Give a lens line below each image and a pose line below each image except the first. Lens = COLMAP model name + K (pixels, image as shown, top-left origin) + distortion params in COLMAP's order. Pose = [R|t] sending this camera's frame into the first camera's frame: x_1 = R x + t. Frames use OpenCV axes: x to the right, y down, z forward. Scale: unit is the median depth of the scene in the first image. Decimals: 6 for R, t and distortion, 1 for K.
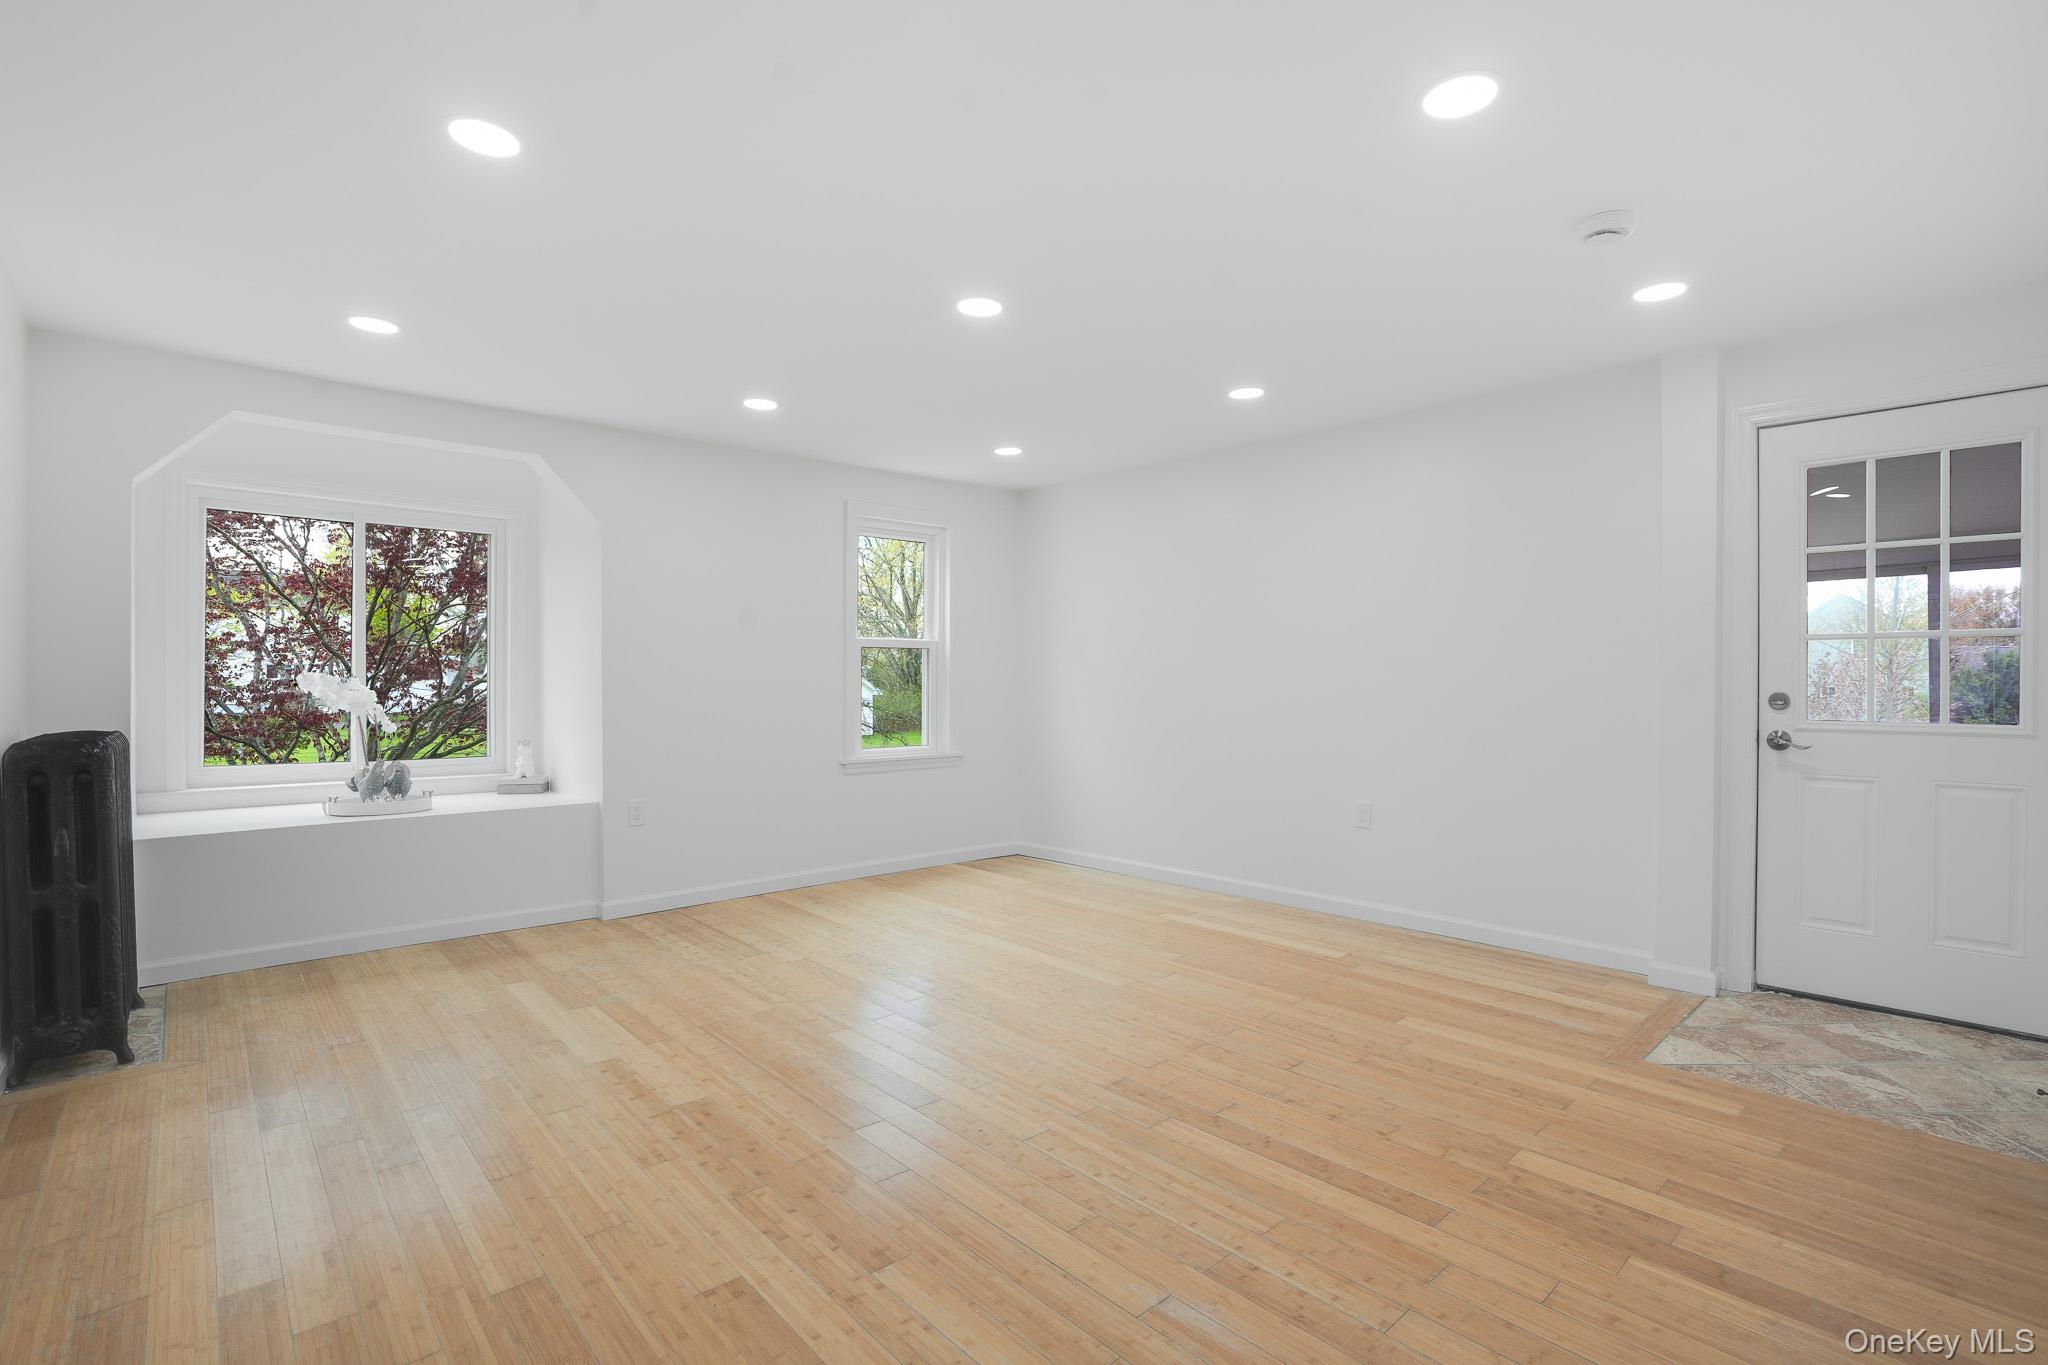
lens RADIAL K [[955.6, 0, 1031.0], [0, 955.6, 645.1], [0, 0, 1]] dist [-0.056011, 0.014913]
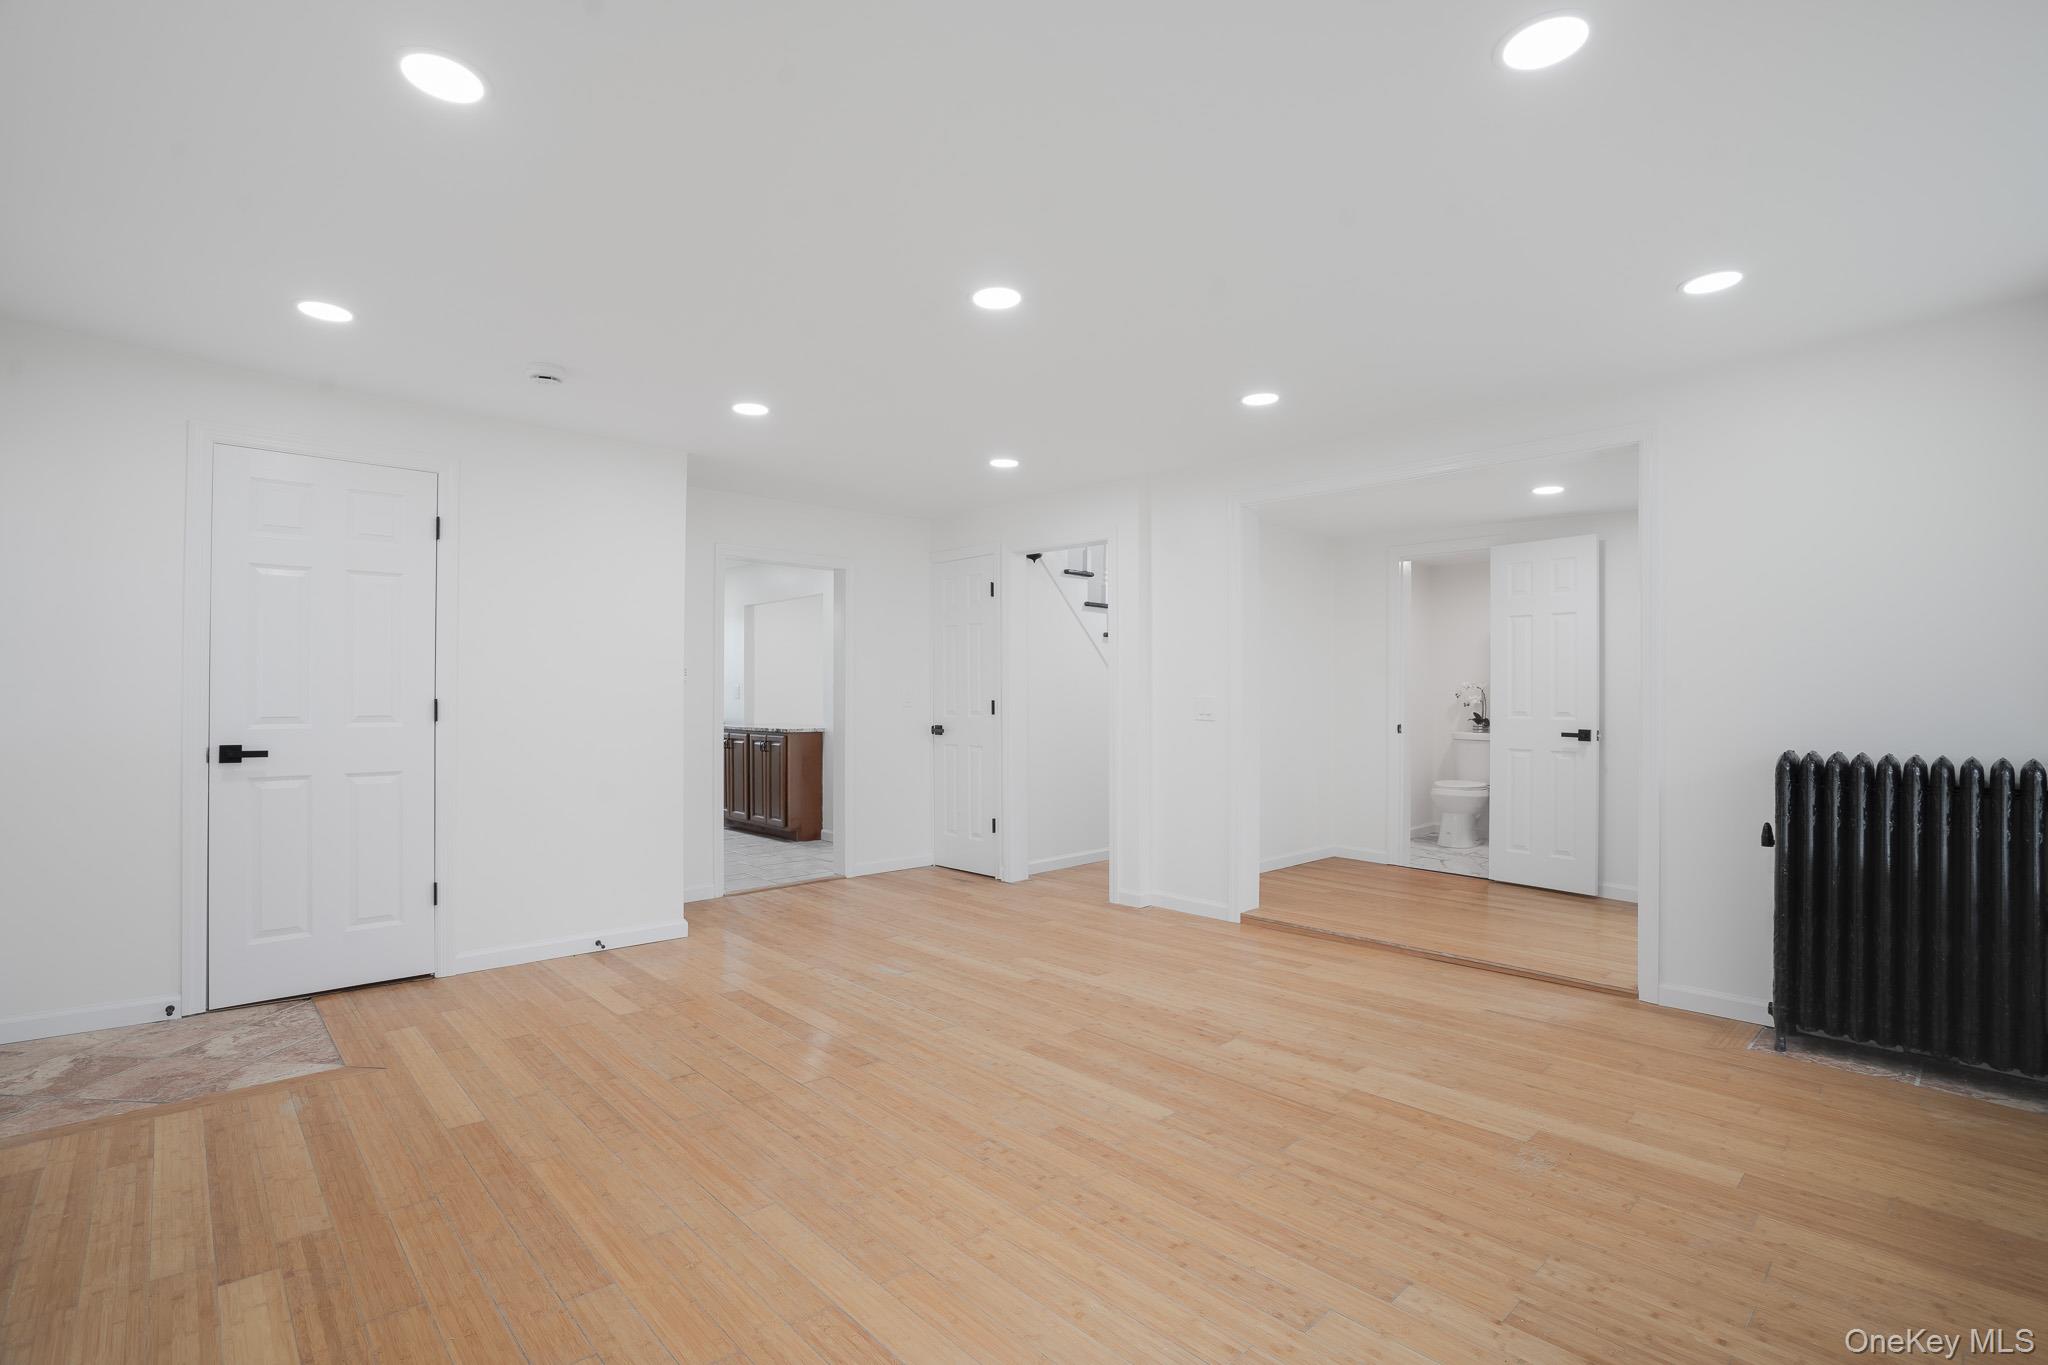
lens RADIAL K [[949.8, 0, 1027.7], [0, 949.8, 675.6], [0, 0, 1]] dist [-0.062979, 0.022139]
pose [[-0.999813, -0.003510, -0.019023, -0.070211], [-0.002432, 0.998406, -0.056392, 0.071322], [0.019190, -0.056335, -0.998227, 2.017721]]
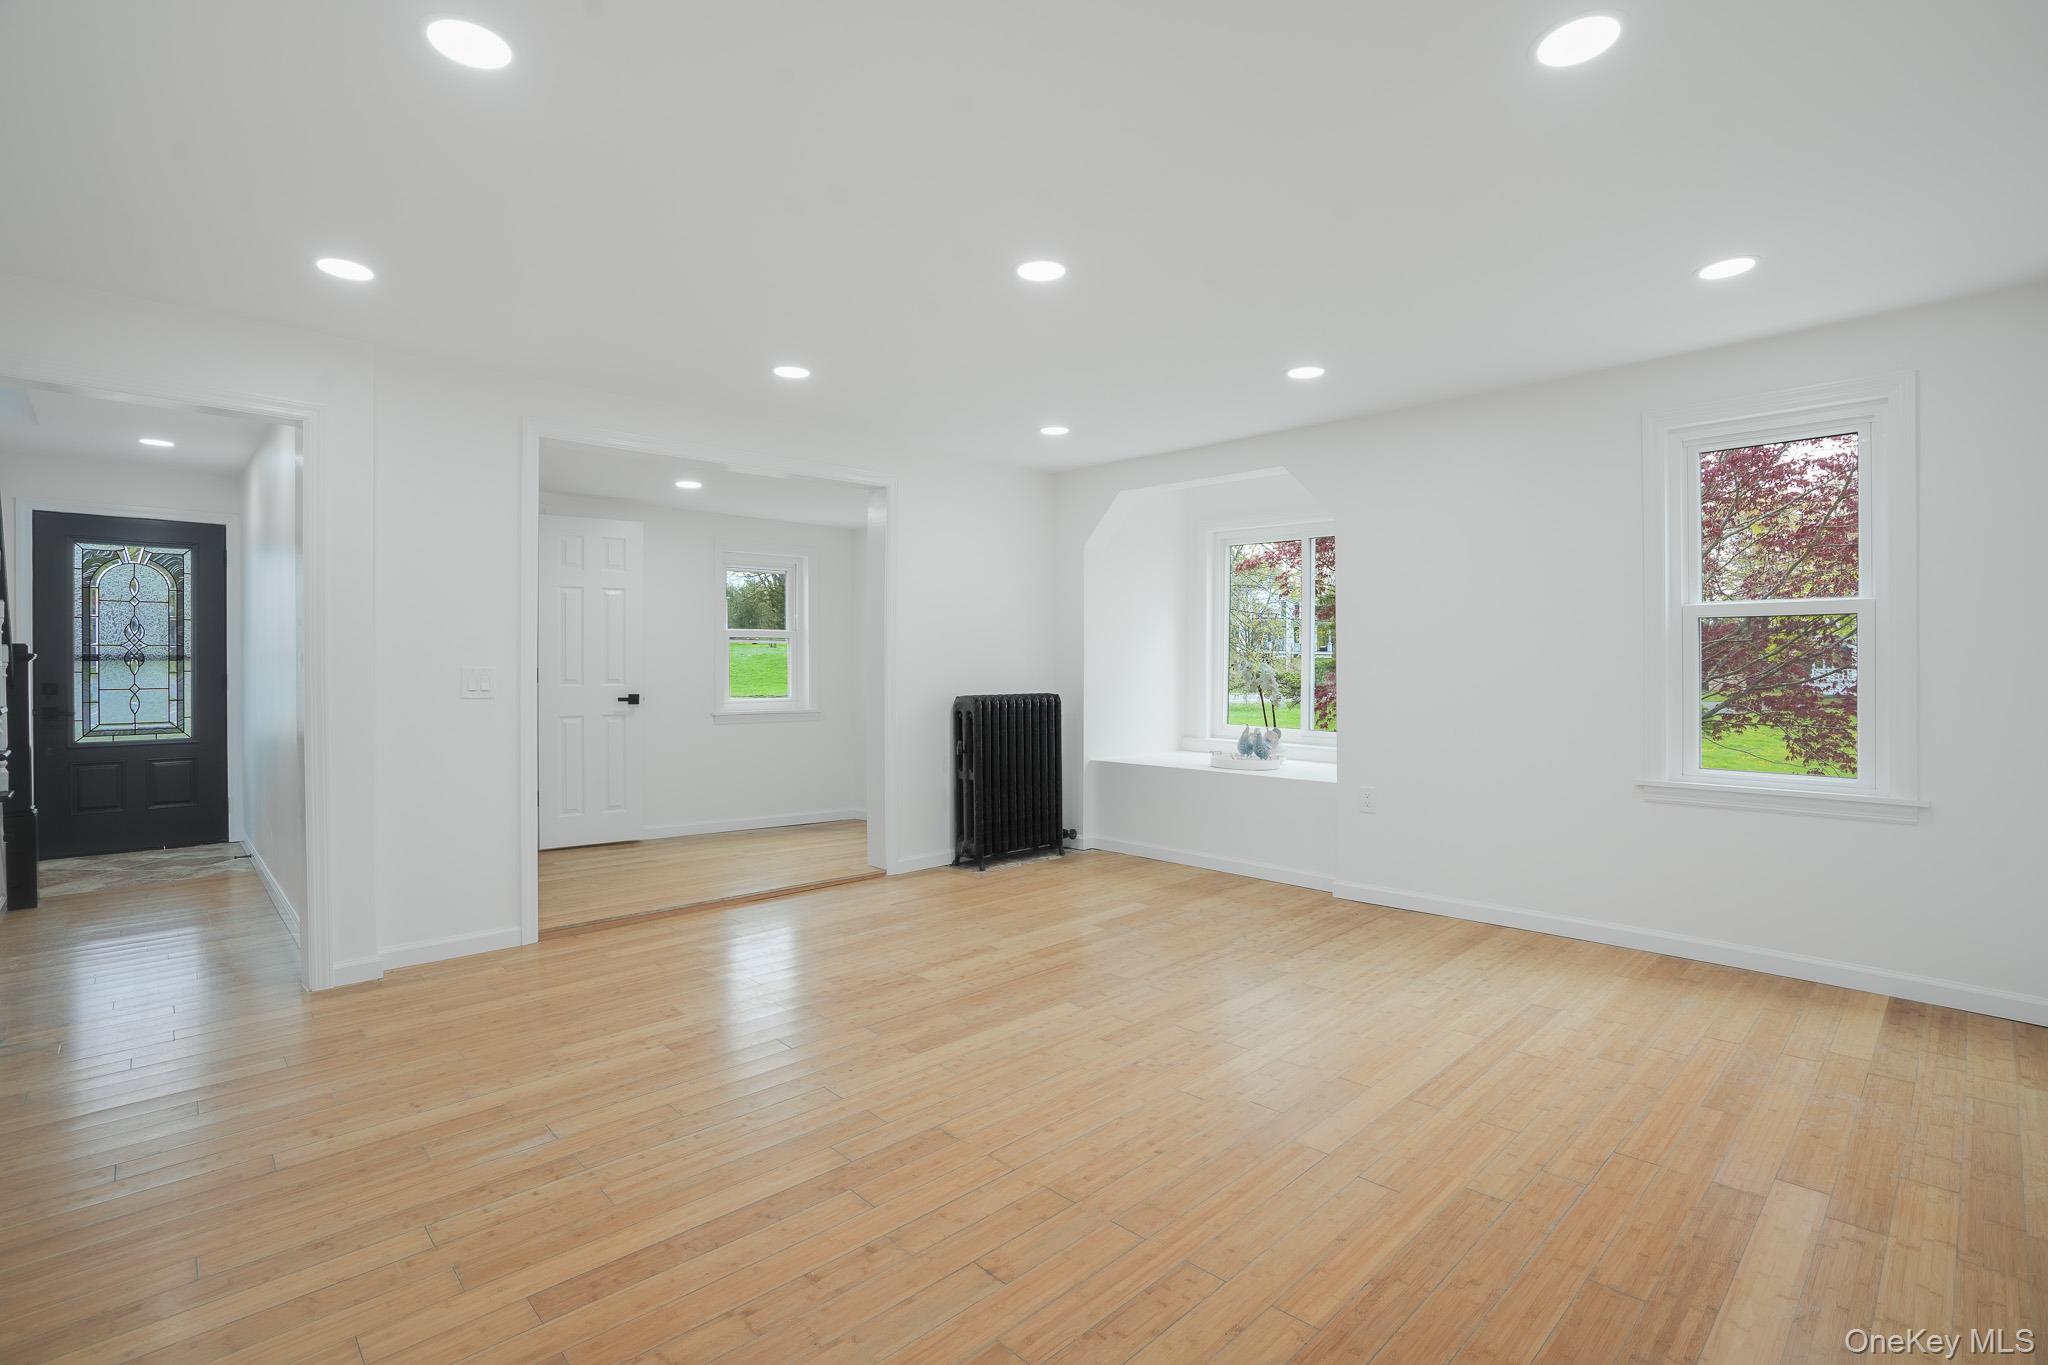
lens RADIAL K [[949.8, 0, 1027.7], [0, 949.8, 675.6], [0, 0, 1]] dist [-0.062979, 0.022139]
pose [[0.027918, 0.013915, -0.999513, 0.899360], [0.037901, 0.999169, 0.014969, 0.032110], [0.998891, -0.038300, 0.027367, 1.016829]]
